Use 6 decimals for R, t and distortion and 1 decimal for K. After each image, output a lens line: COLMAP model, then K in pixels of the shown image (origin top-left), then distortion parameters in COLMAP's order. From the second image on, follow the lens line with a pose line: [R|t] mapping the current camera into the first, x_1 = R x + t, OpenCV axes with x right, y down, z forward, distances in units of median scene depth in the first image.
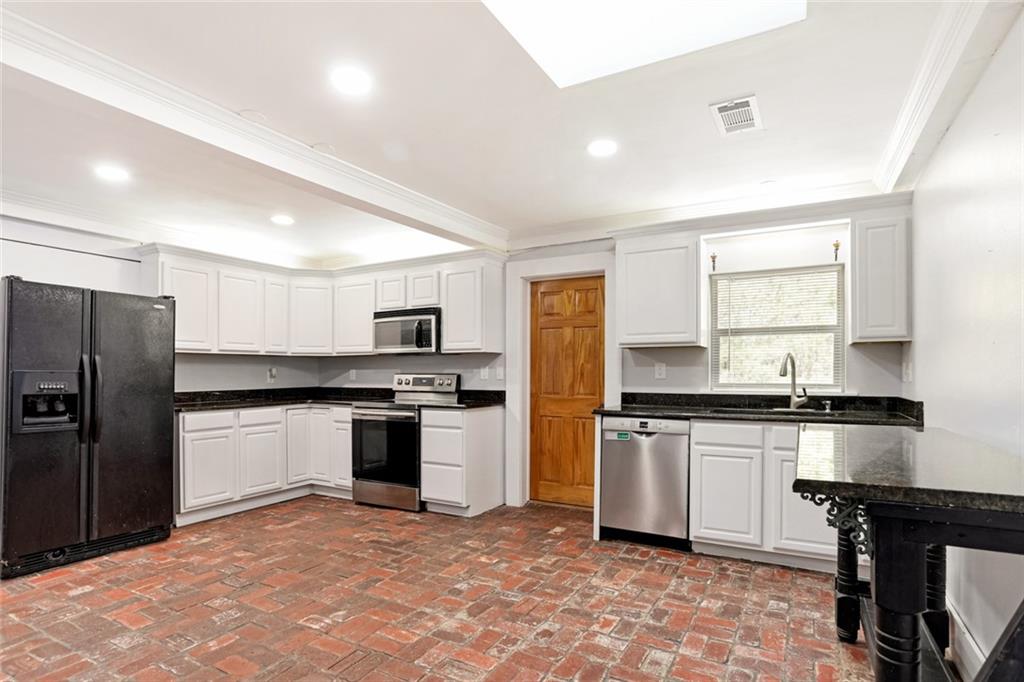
lens RADIAL K [[521.1, 0, 522.2], [0, 521.1, 375.1], [0, 0, 1]] dist [-0.063848, 0.040327]
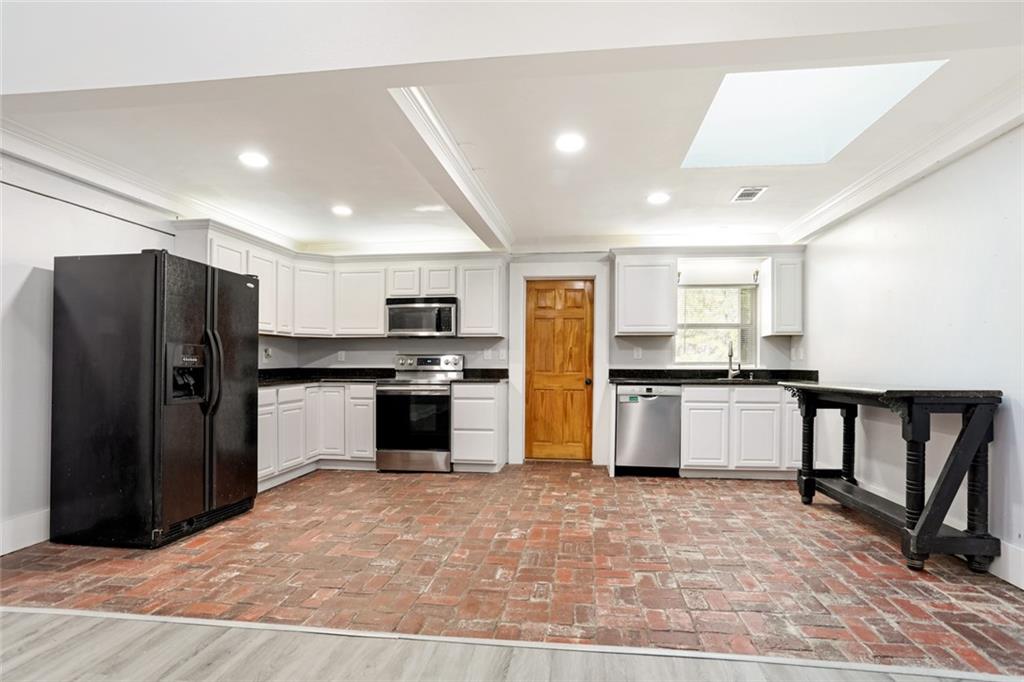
lens RADIAL K [[520.1, 0, 519.3], [0, 520.1, 368.8], [0, 0, 1]] dist [-0.065372, 0.039445]
pose [[0.929863, -0.000607, 0.367906, -0.521045], [-0.002077, 0.999974, 0.006900, 0.024471], [-0.367900, -0.007181, 0.929838, -0.152034]]
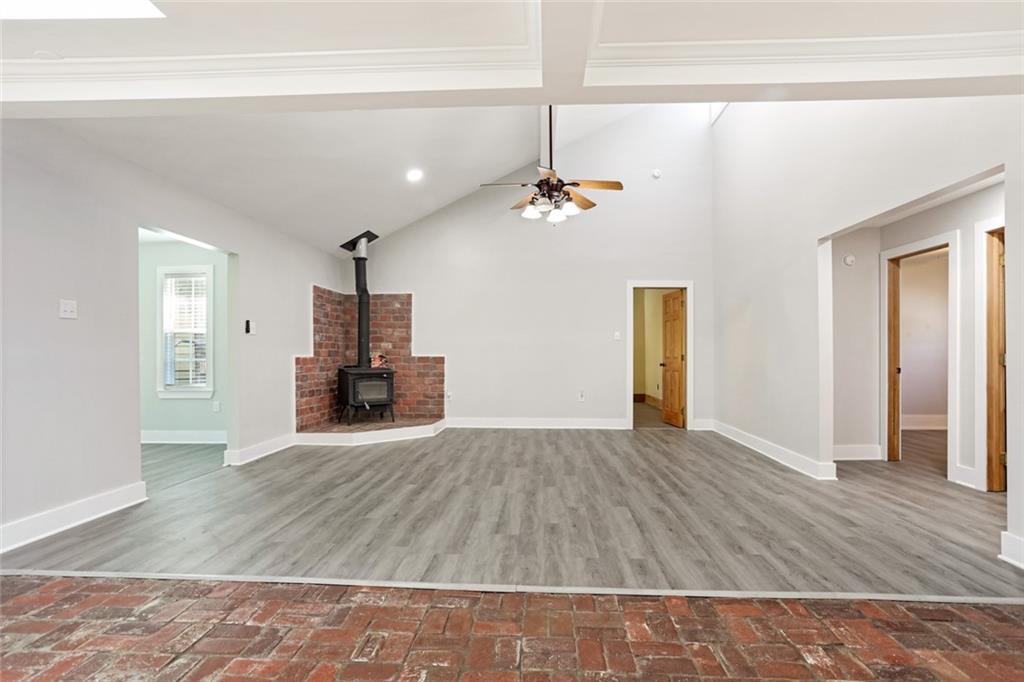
lens RADIAL K [[514.8, 0, 513.5], [0, 514.8, 348.1], [0, 0, 1]] dist [-0.067050, 0.044078]
pose [[-0.902691, -0.004403, -0.430266, -0.194917], [-0.001126, 0.999968, -0.007871, 0.021935], [0.430287, -0.006620, -0.902668, 0.867576]]
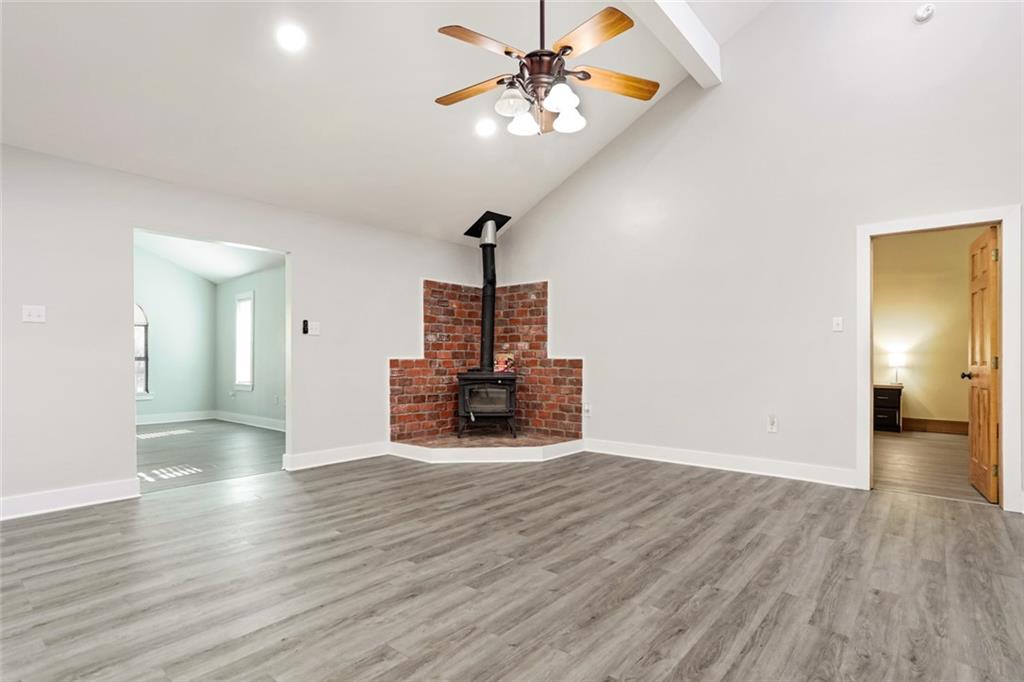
lens RADIAL K [[514.8, 0, 513.5], [0, 514.8, 348.1], [0, 0, 1]] dist [-0.067050, 0.044078]
pose [[-0.978766, 0.004648, 0.204927, -0.867929], [0.001793, 0.999899, -0.014114, 0.027811], [-0.204972, -0.013447, -0.978675, 0.531422]]
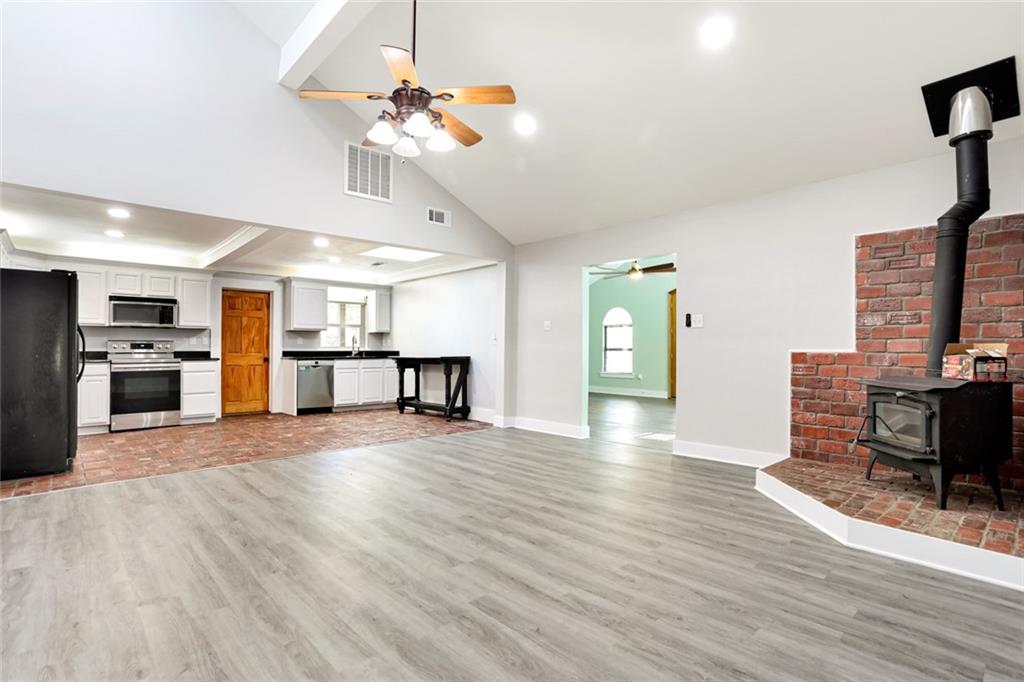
lens RADIAL K [[499.4, 0, 512.2], [0, 499.4, 347.6], [0, 0, 1]] dist [-0.056737, 0.033724]
pose [[0.318270, 0.004162, 0.947991, -1.431493], [0.001653, 0.999986, -0.004946, 0.031258], [-0.947999, 0.003141, 0.318259, -0.521928]]
